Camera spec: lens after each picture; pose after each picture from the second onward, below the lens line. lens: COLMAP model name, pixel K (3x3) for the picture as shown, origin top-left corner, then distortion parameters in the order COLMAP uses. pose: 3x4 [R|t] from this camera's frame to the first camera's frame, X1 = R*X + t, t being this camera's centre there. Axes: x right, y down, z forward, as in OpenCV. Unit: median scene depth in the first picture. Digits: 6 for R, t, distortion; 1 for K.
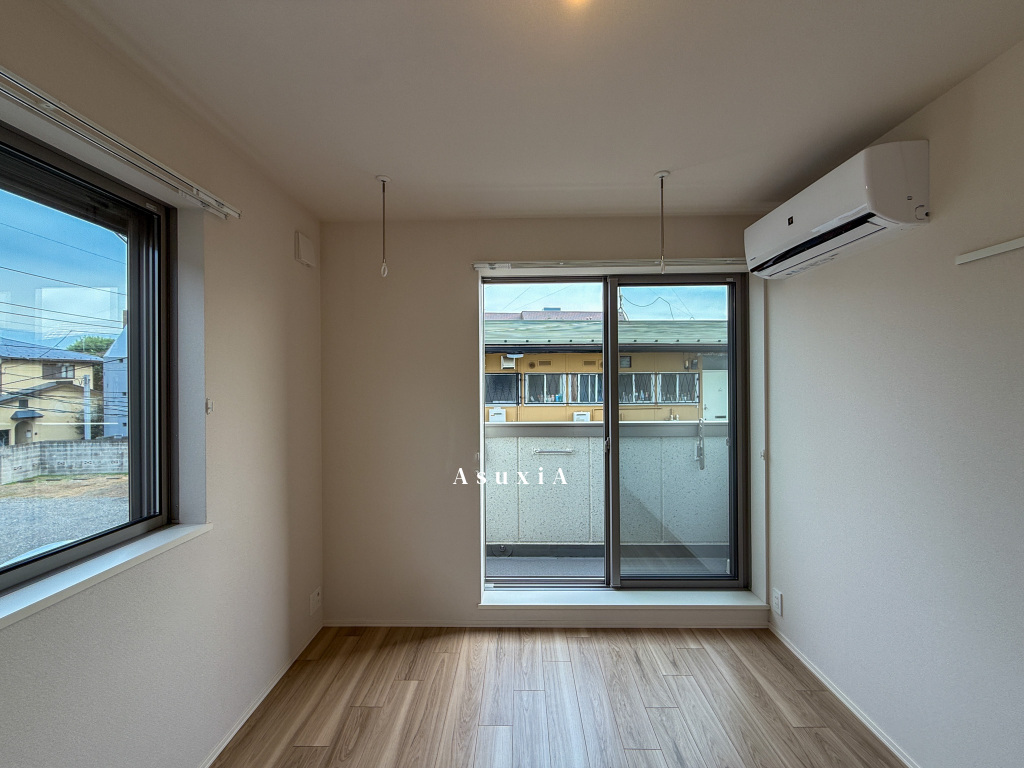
lens RADIAL K [[406.4, 0, 511.9], [0, 406.4, 380.7], [0, 0, 1]] dist [0.001352, 0.000581]
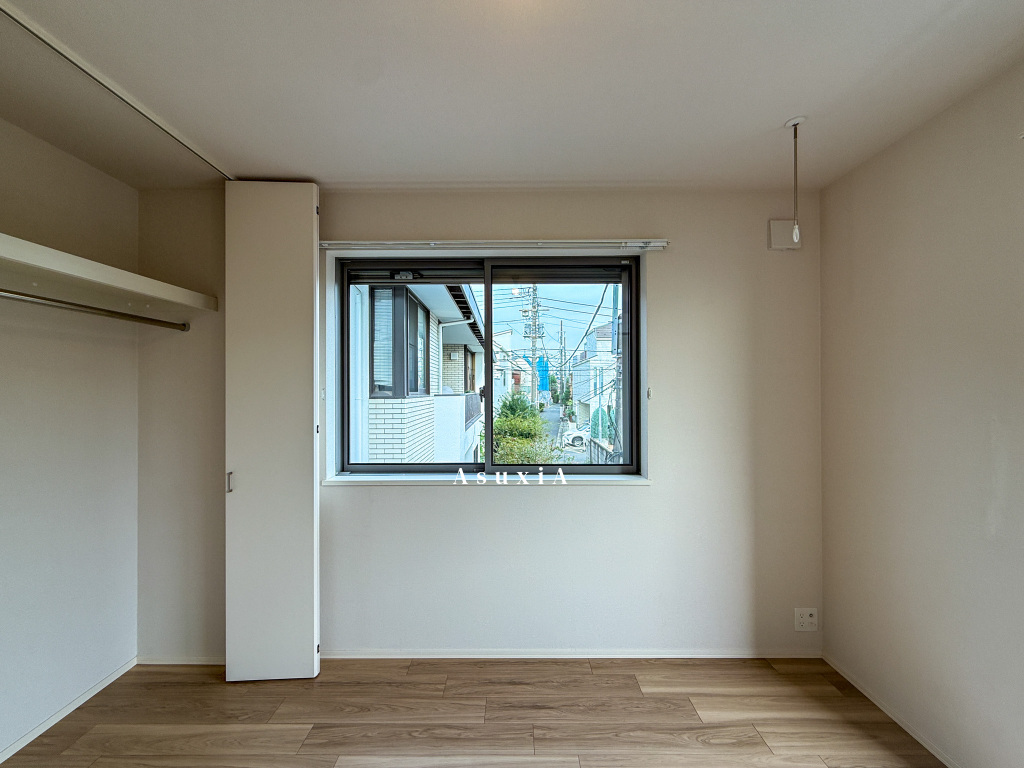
lens RADIAL K [[412.6, 0, 512.0], [0, 412.6, 384.0], [0, 0, 1]] dist [-0.000543, 0.000169]
pose [[0.020218, -0.001507, -0.999794, 0.544277], [0.014767, 0.999890, -0.001208, 0.020853], [0.999687, -0.014739, 0.020238, 0.455324]]
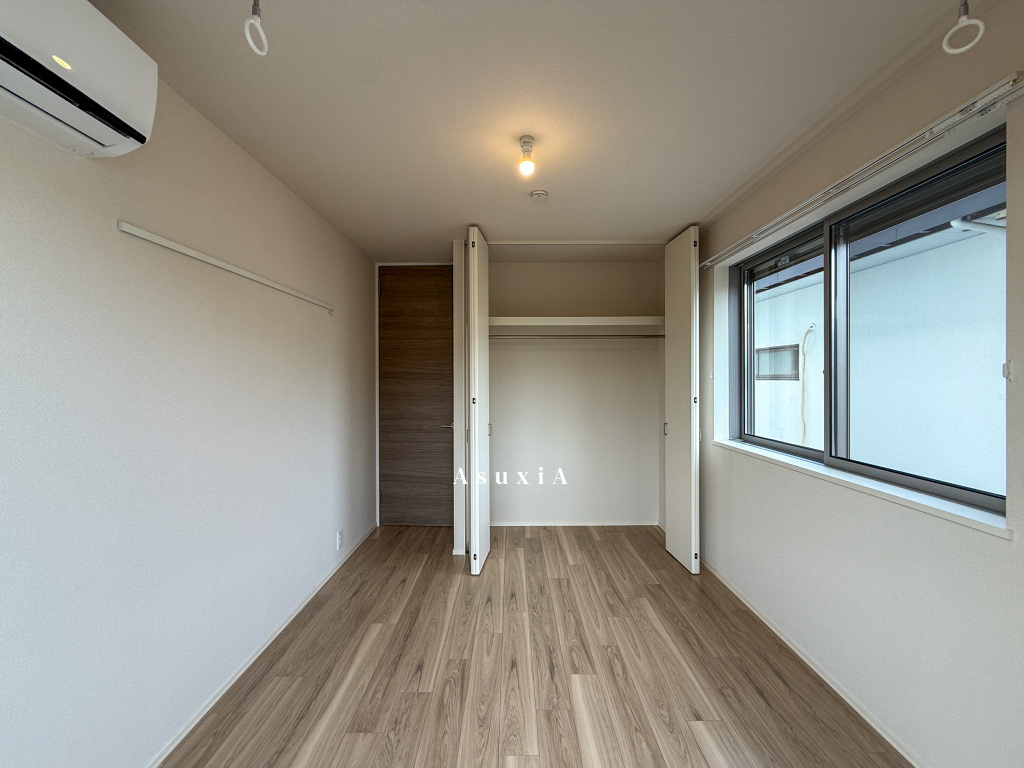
lens RADIAL K [[406.4, 0, 511.9], [0, 406.4, 380.7], [0, 0, 1]] dist [0.001352, 0.000581]
pose [[-0.999333, 0.011449, -0.034688, 0.148115], [0.011635, 0.999919, -0.005184, 0.061880], [0.034625, -0.005584, -0.999385, 1.507376]]
